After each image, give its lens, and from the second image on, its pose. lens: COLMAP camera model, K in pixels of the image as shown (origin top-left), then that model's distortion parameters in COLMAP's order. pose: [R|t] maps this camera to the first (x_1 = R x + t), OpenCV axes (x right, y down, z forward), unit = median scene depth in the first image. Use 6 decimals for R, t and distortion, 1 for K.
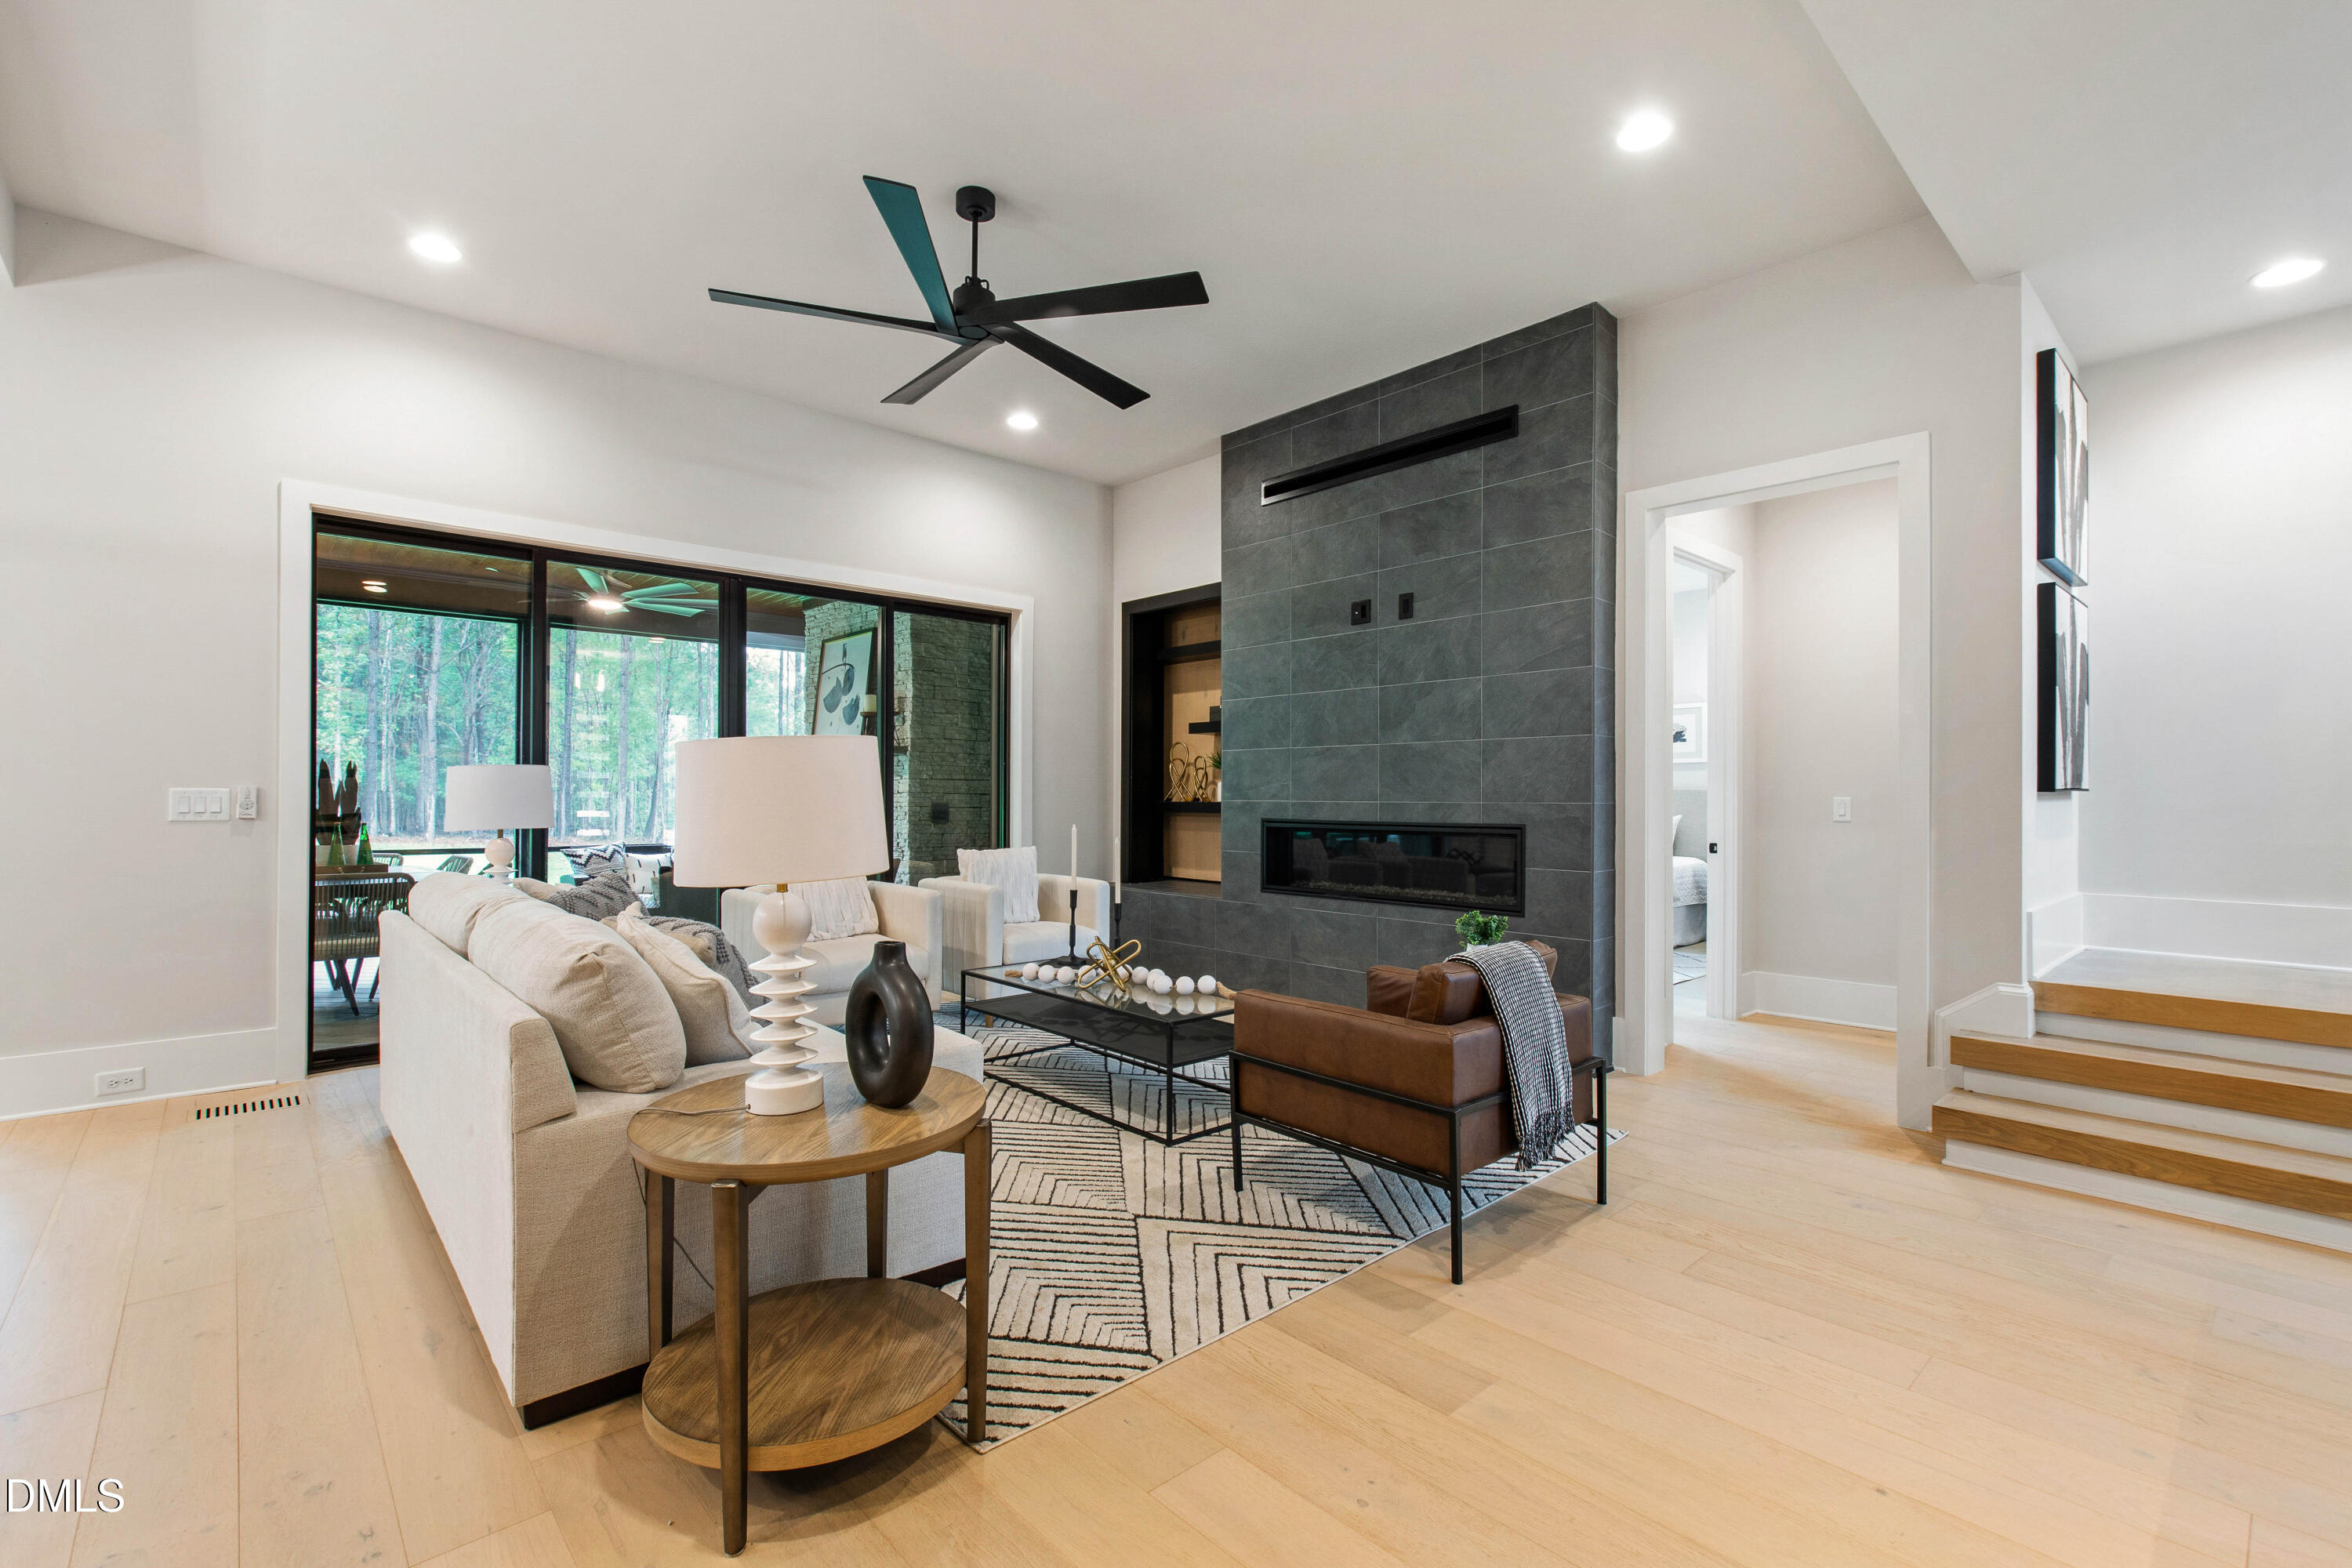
lens RADIAL K [[1044.3, 0, 1219.4], [0, 1044.3, 799.0], [0, 0, 1]] dist [0.000578, -0.003156]
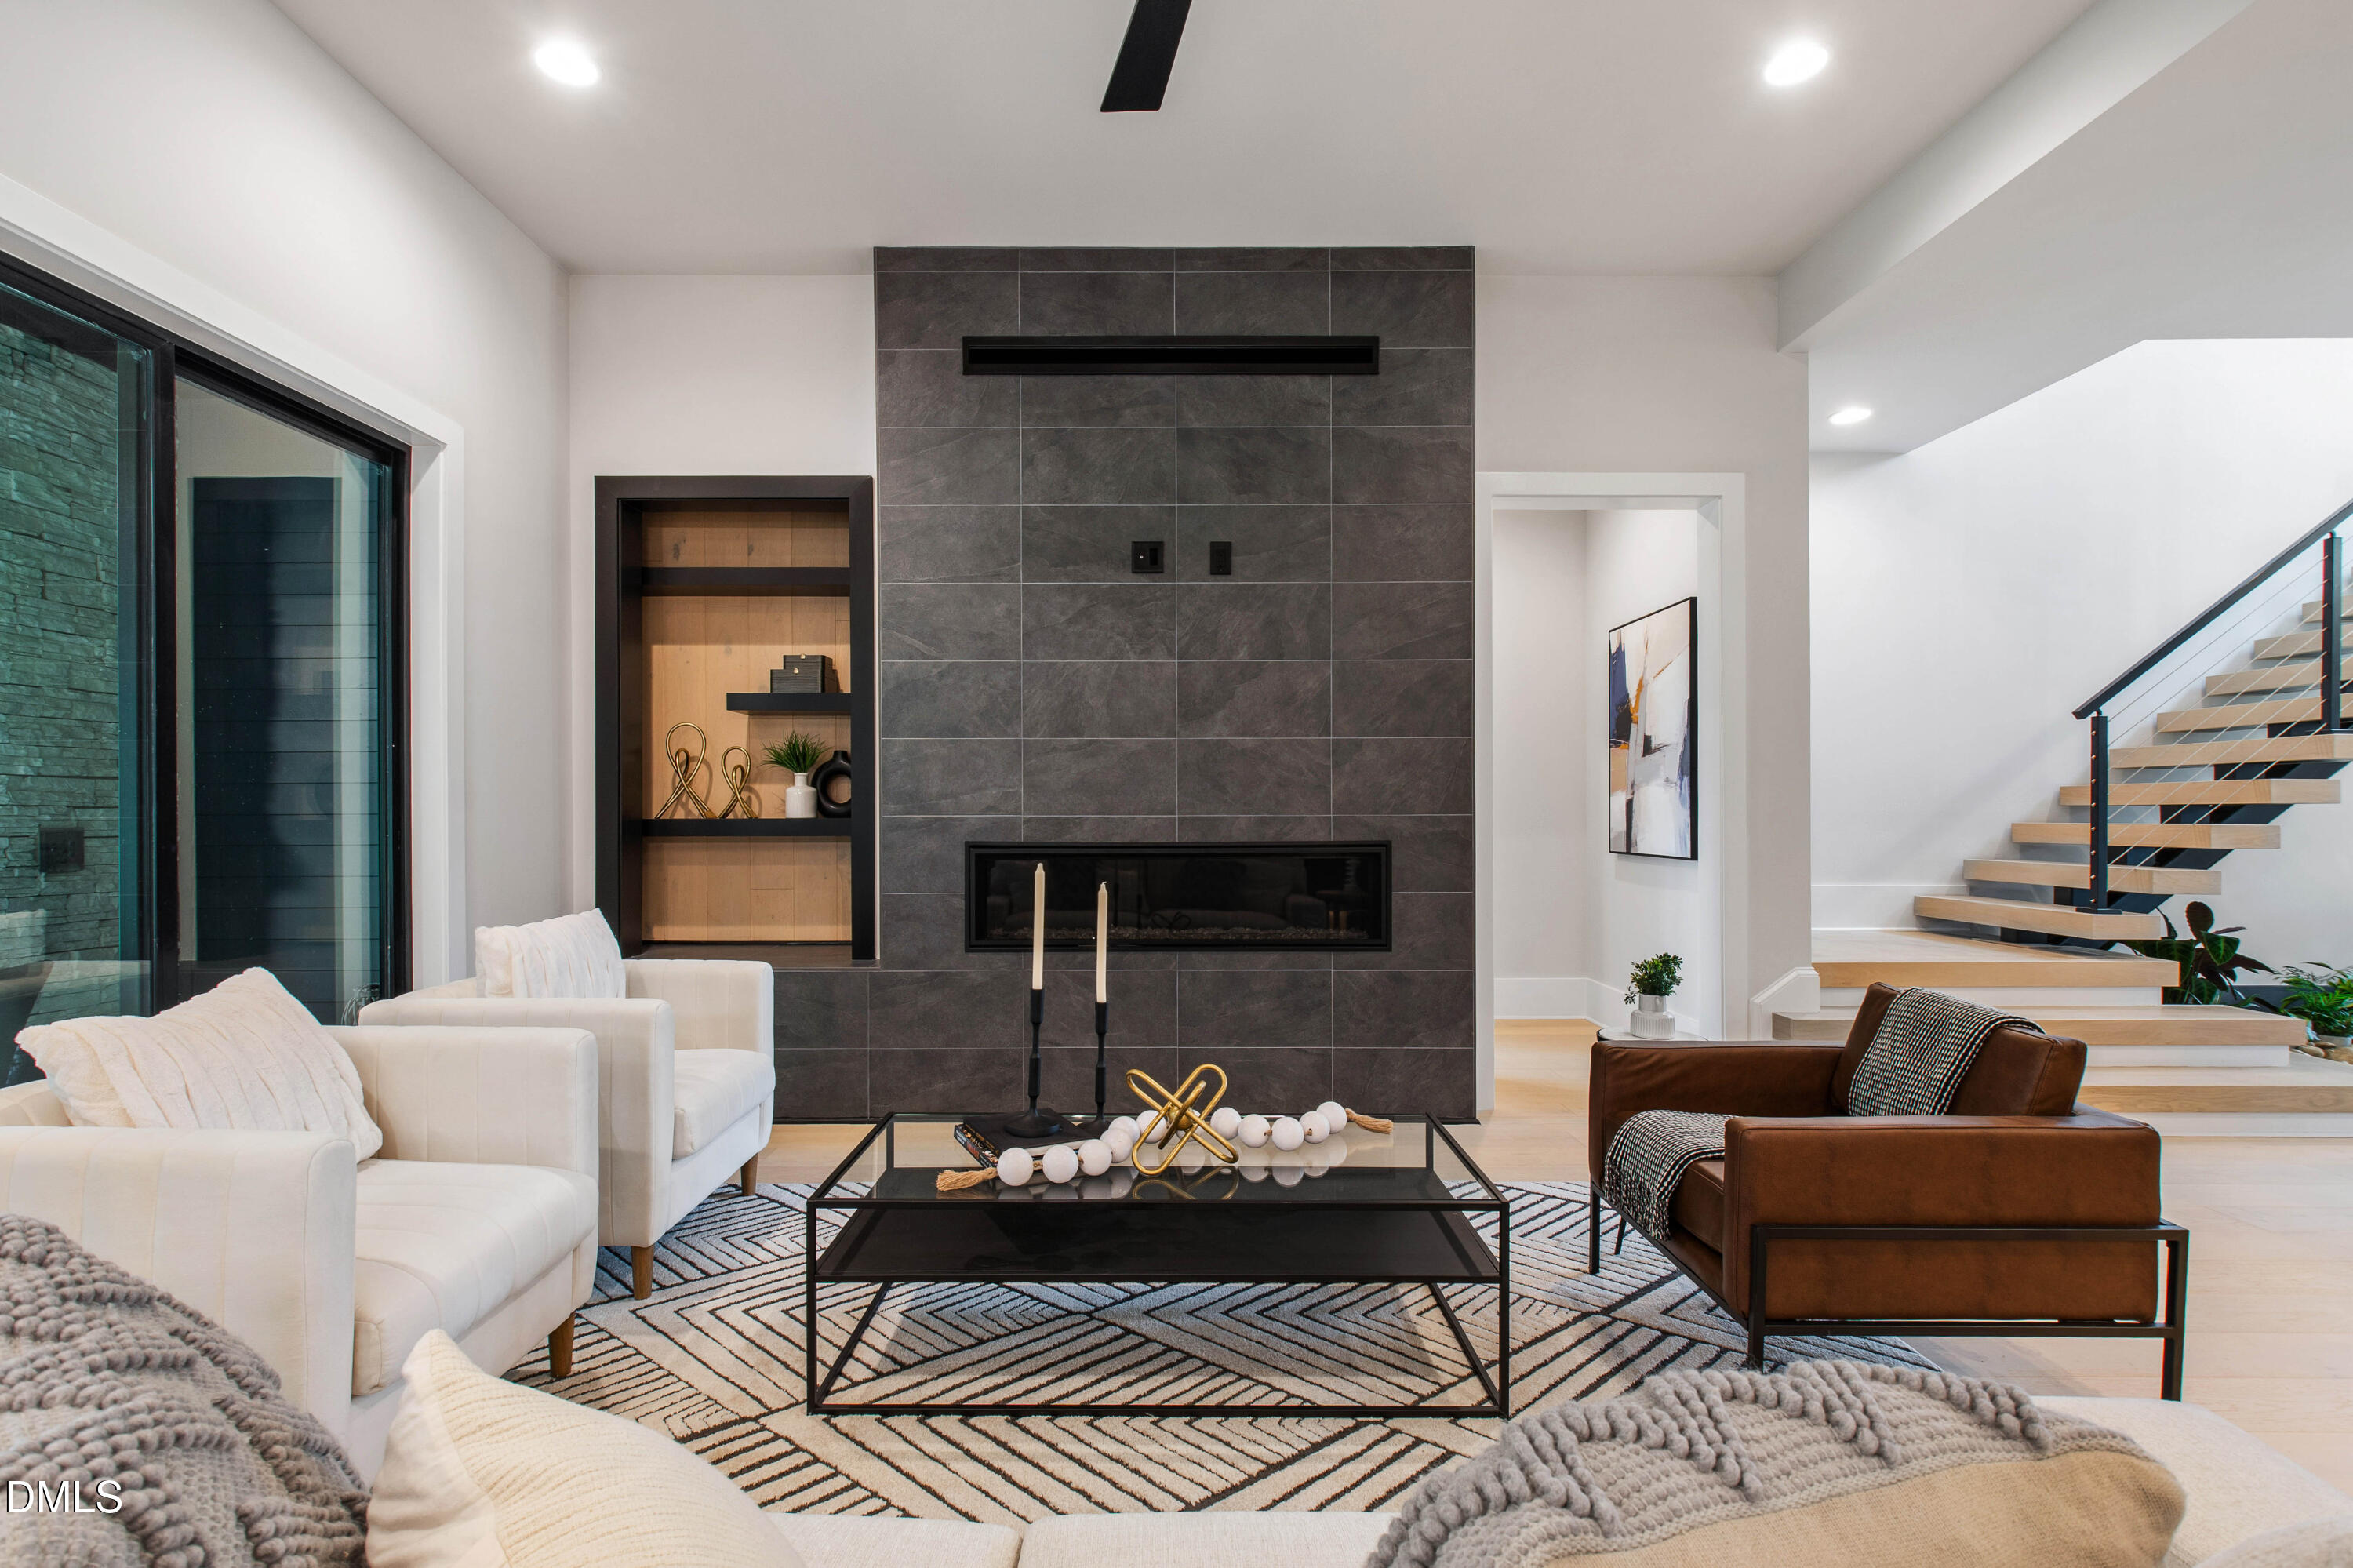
lens RADIAL K [[1044.8, 0, 1223.1], [0, 1044.8, 818.7], [0, 0, 1]] dist [0.000578, -0.003156]
pose [[0.688225, -0.011809, 0.725401, -0.385019], [0.006098, 0.999926, 0.010492, -0.002886], [-0.725472, -0.002797, 0.688246, 0.485692]]
